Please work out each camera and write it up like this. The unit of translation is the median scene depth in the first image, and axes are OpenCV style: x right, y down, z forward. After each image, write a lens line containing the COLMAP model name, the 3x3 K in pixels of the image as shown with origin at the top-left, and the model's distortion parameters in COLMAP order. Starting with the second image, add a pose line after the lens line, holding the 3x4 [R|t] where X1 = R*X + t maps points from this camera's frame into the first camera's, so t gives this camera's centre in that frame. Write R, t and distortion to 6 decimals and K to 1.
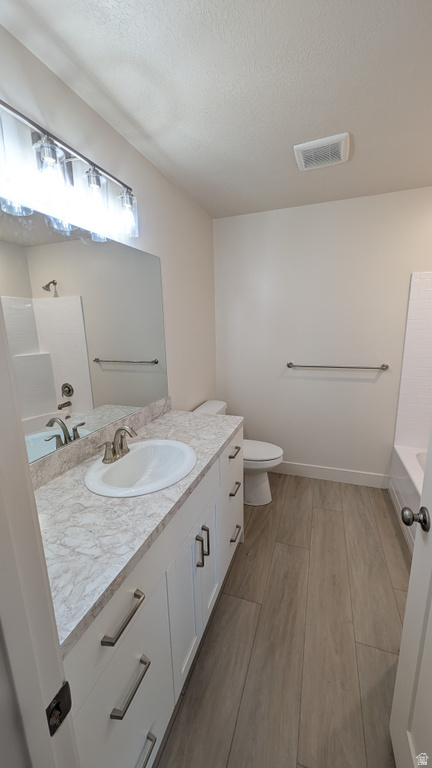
lens RADIAL K [[288.6, 0, 222.3], [0, 288.6, 385.0], [0, 0, 1]] dist [0.000402, 0.000205]
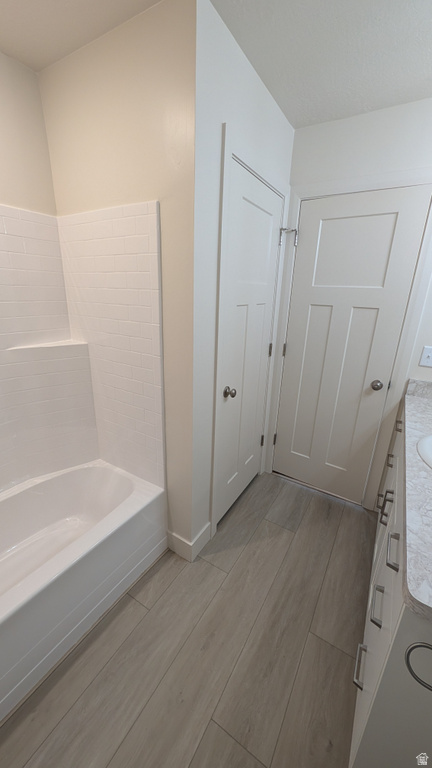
lens RADIAL K [[288.6, 0, 215.5], [0, 288.6, 384.8], [0, 0, 1]] dist [0.000402, 0.000205]
pose [[-0.973279, -0.080367, 0.215104, 0.317127], [0.040576, 0.861822, 0.505584, -0.361534], [-0.226014, 0.500803, -0.835533, 1.589787]]
